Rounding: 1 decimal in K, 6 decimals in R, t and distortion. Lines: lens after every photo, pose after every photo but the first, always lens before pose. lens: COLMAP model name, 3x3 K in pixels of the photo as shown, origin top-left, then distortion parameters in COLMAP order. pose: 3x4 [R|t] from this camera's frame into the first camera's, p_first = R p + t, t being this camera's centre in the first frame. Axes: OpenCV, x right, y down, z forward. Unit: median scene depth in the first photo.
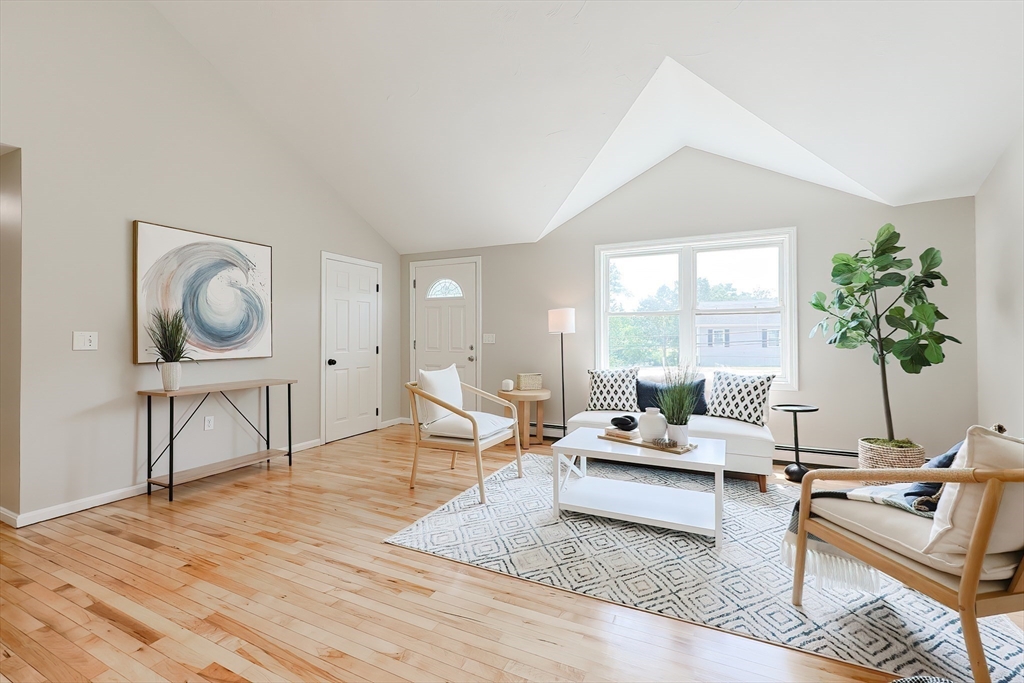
lens RADIAL K [[436.7, 0, 518.0], [0, 436.7, 337.1], [0, 0, 1]] dist [-0.010531, -0.000110]
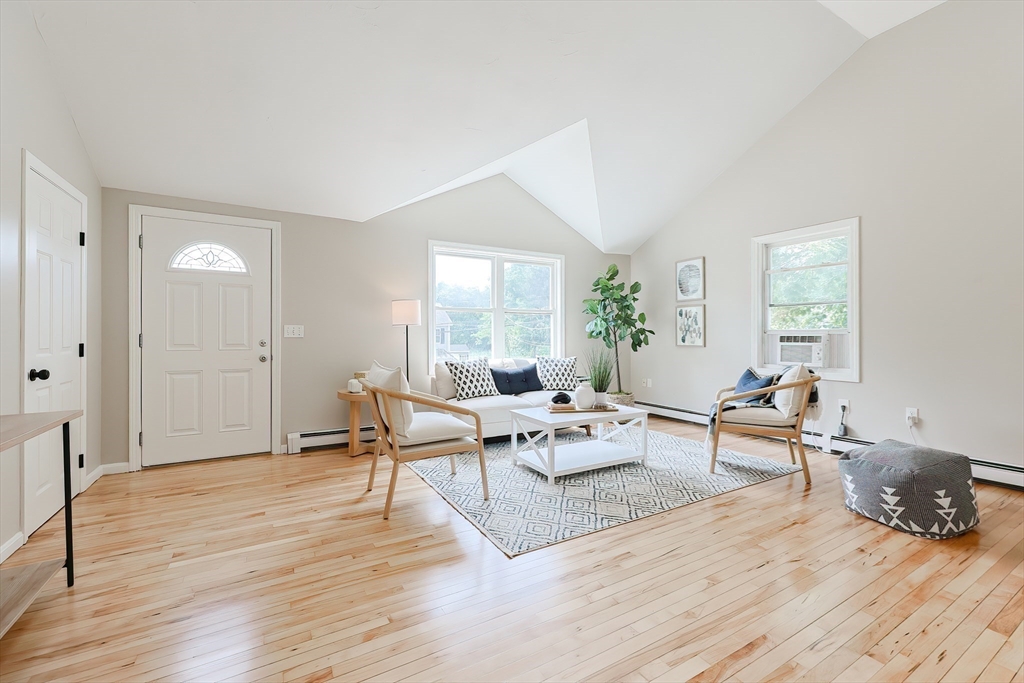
lens RADIAL K [[436.7, 0, 518.0], [0, 436.7, 337.1], [0, 0, 1]] dist [-0.010531, -0.000110]
pose [[0.551299, -0.002908, 0.834302, -0.623540], [-0.001042, 0.999991, 0.004174, 0.013048], [-0.834307, -0.003171, 0.551291, 0.302547]]
